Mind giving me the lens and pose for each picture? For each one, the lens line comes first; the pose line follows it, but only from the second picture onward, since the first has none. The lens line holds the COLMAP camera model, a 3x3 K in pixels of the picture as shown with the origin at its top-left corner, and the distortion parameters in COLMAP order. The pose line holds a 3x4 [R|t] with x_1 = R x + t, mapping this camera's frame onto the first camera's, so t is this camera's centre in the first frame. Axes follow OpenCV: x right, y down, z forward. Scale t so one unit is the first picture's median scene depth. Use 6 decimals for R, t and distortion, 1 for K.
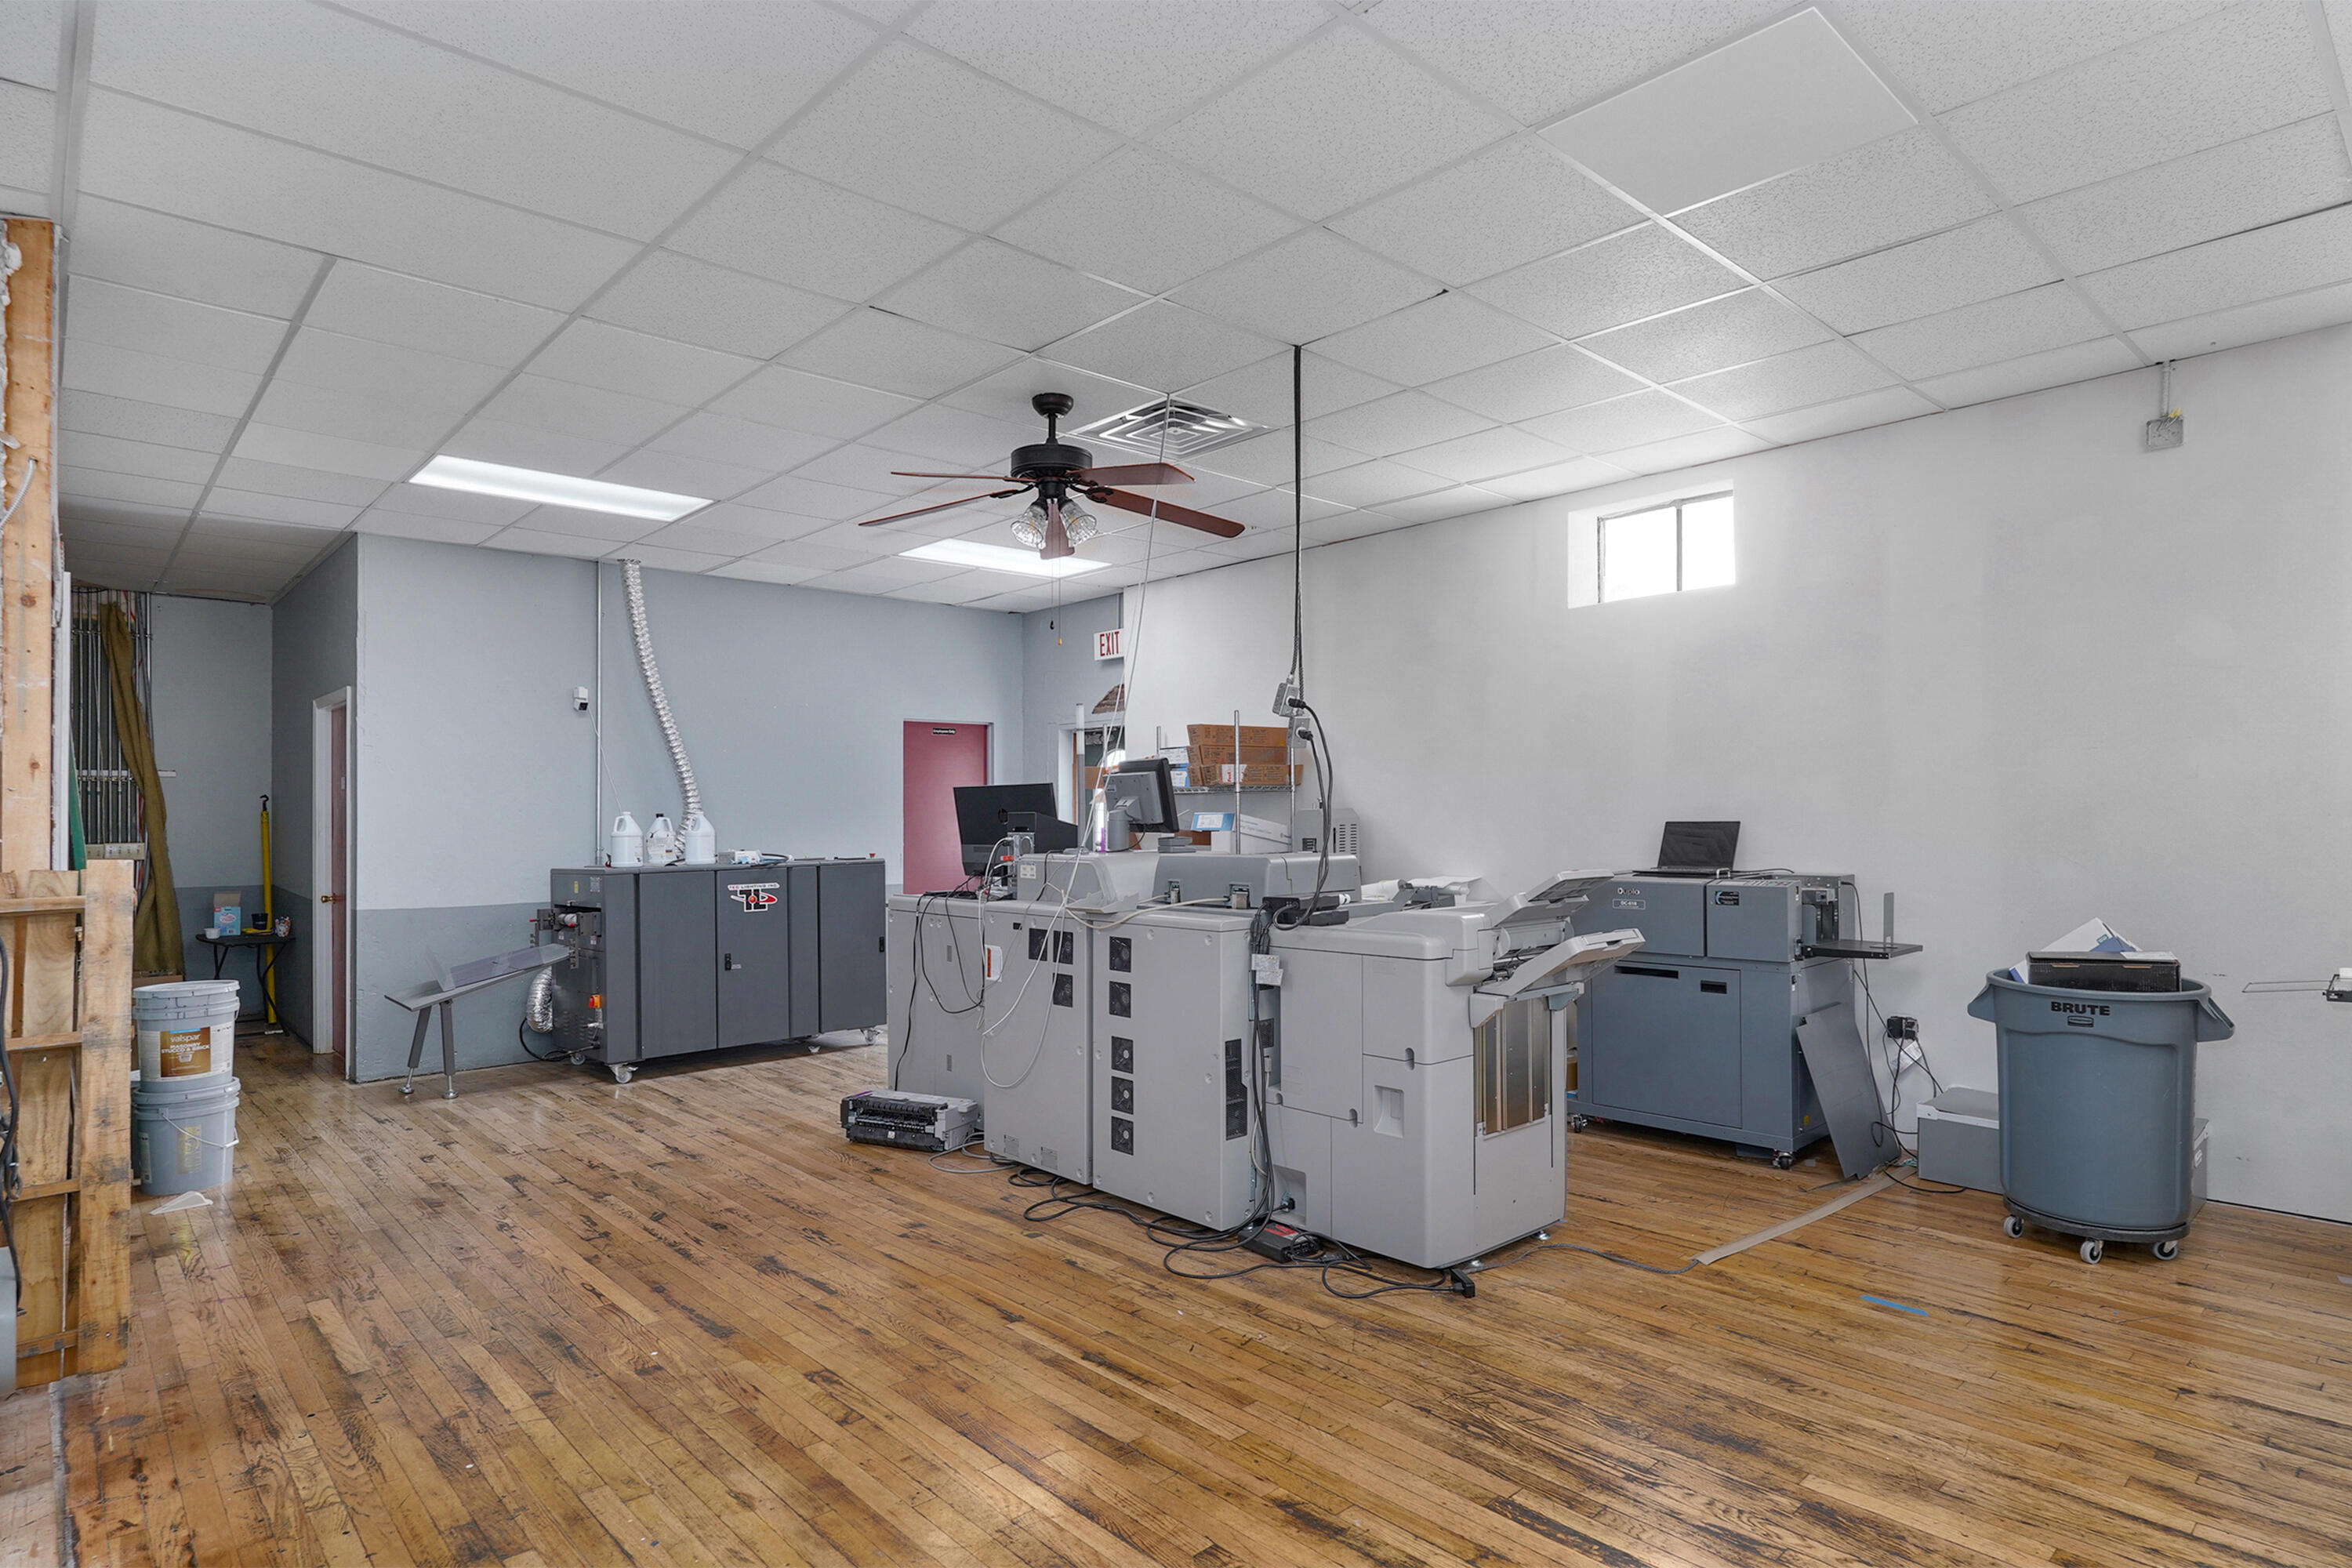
lens RADIAL K [[1268.5, 0, 1129.2], [0, 1268.5, 814.5], [0, 0, 1]] dist [-0.008202, -0.000099]
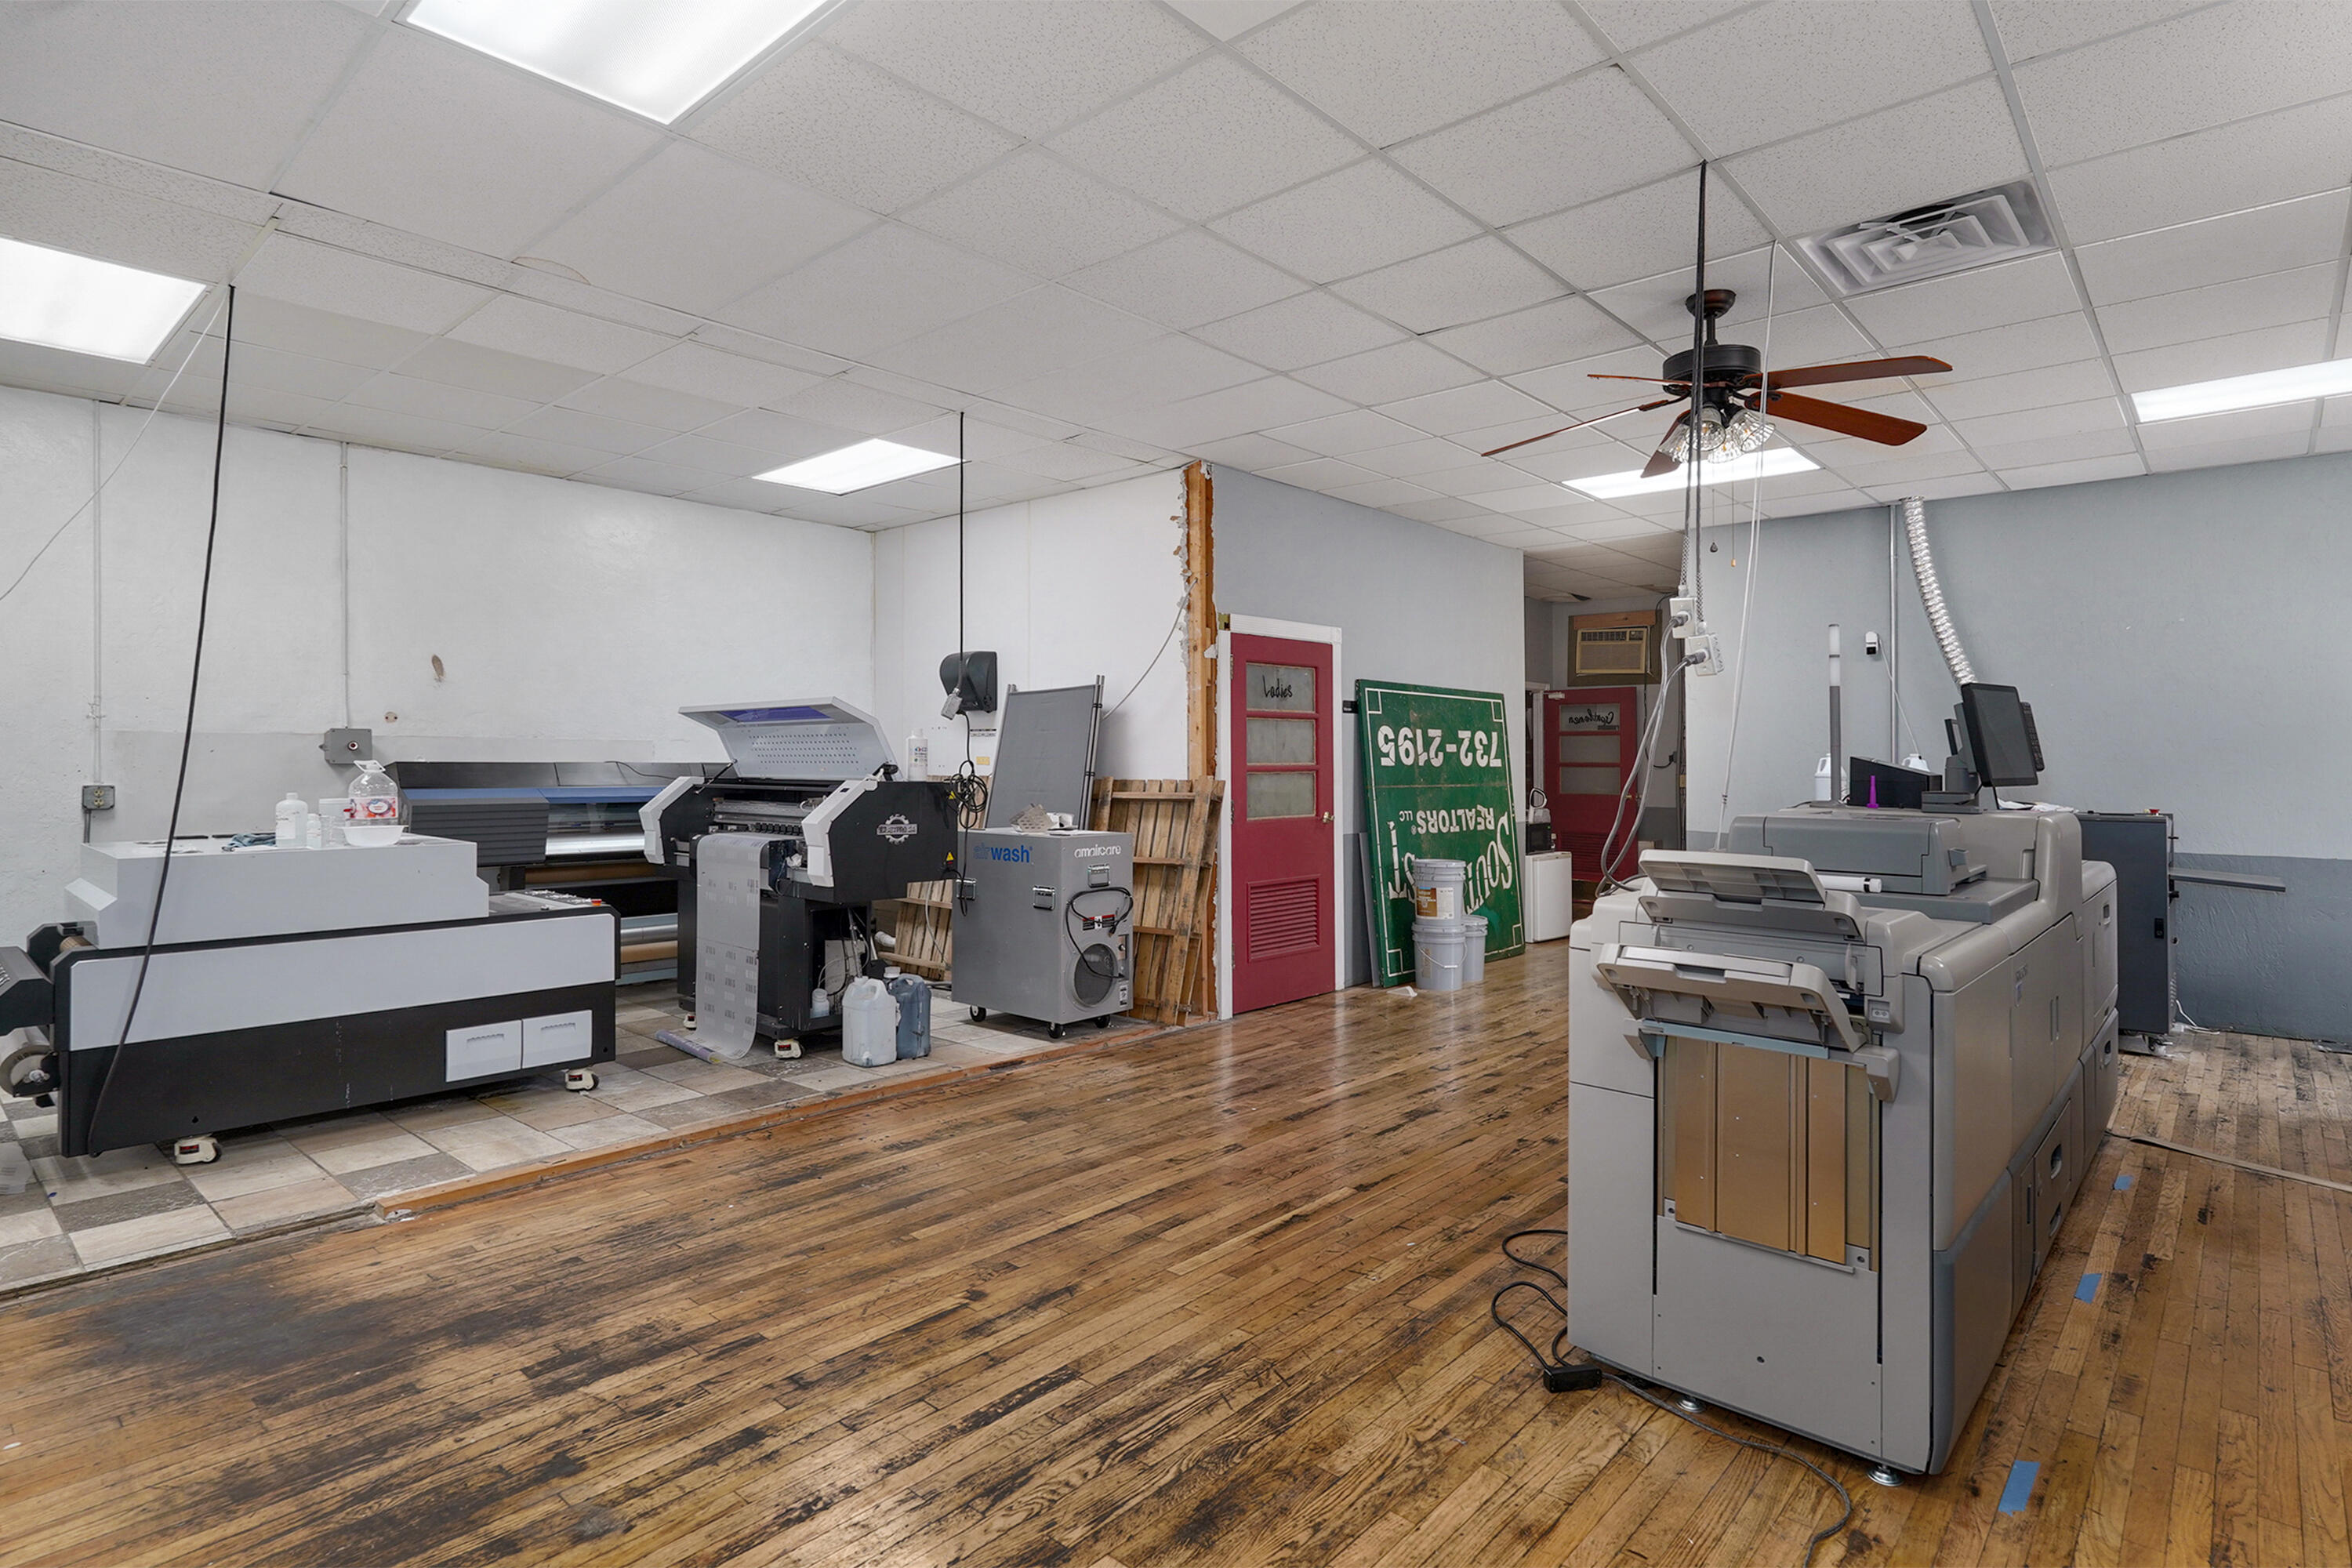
lens RADIAL K [[1177.8, 0, 1172.2], [0, 1177.8, 753.4], [0, 0, 1]] dist [-0.005022, -0.000121]
pose [[0.110789, 0.006196, -0.993825, 1.027298], [-0.003315, 0.999977, 0.005865, -0.012800], [0.993838, 0.002644, 0.110807, 0.741487]]
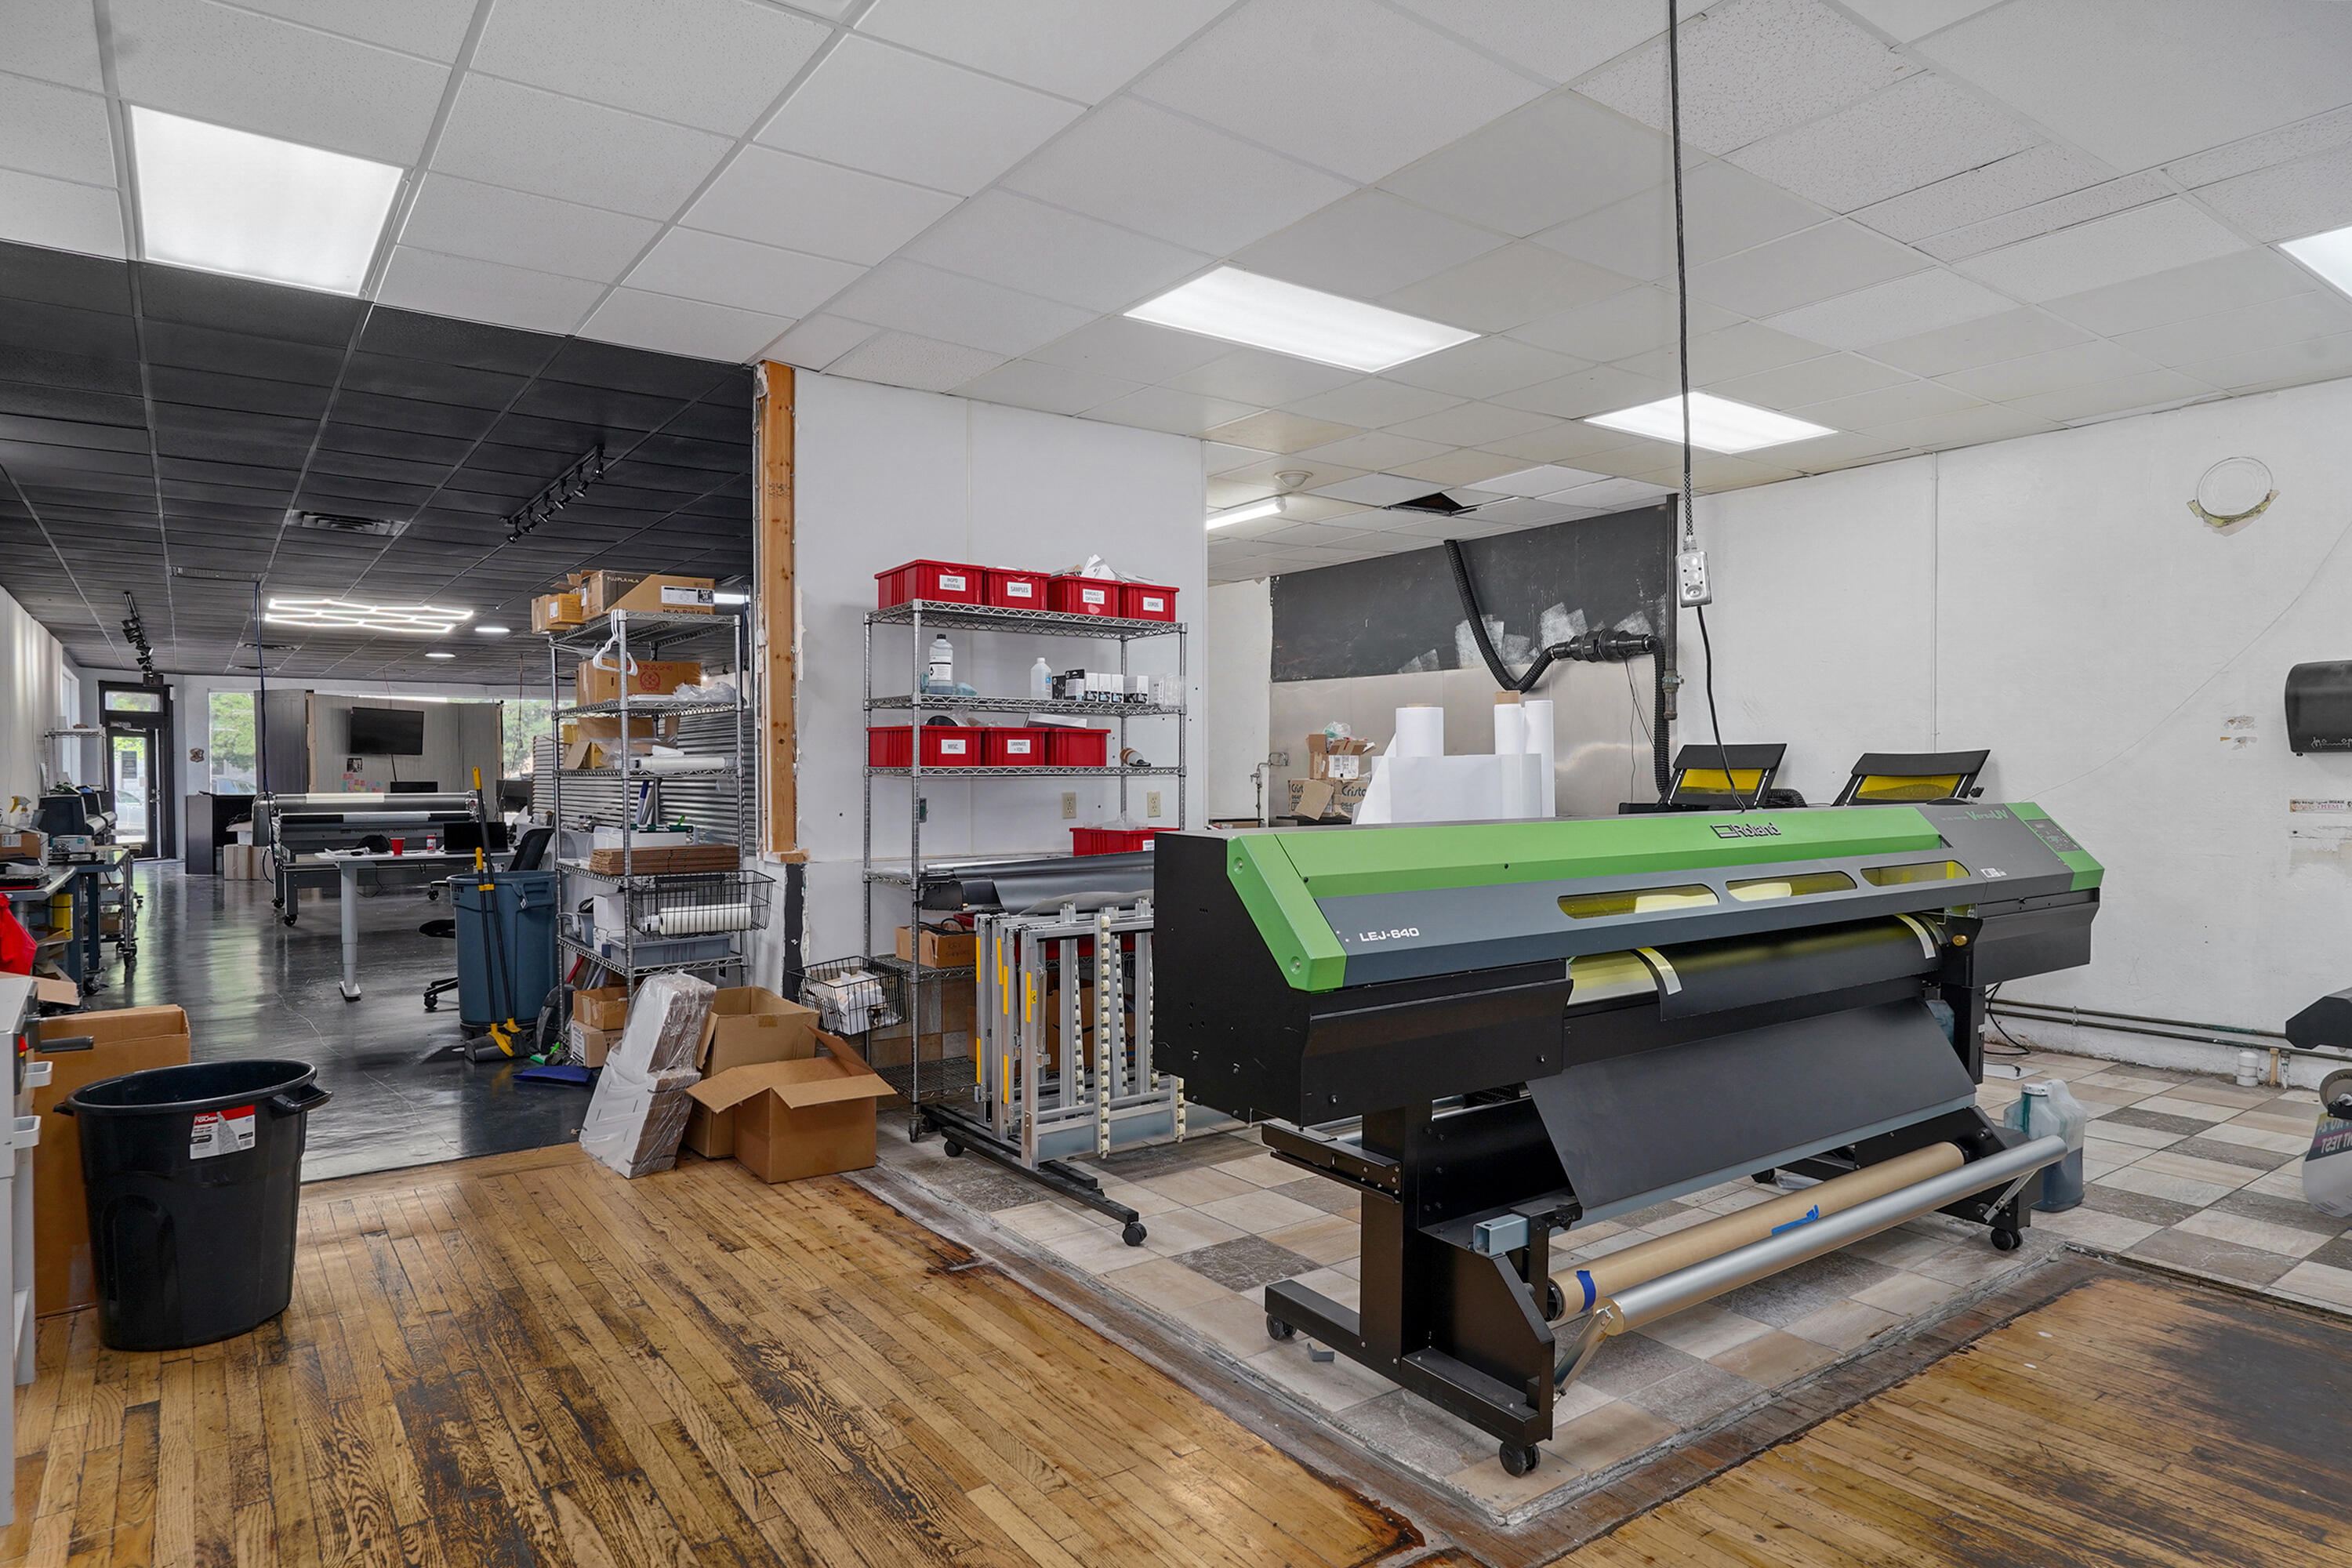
lens RADIAL K [[1376.0, 0, 1176.0], [0, 1376.0, 784.0], [0, 0, 1]] dist [0.001084, 0.000873]
pose [[-0.996089, 0.009673, 0.087828, 0.741200], [0.010564, 0.999897, 0.009681, -0.003555], [-0.087726, 0.010571, -0.996089, 1.123225]]
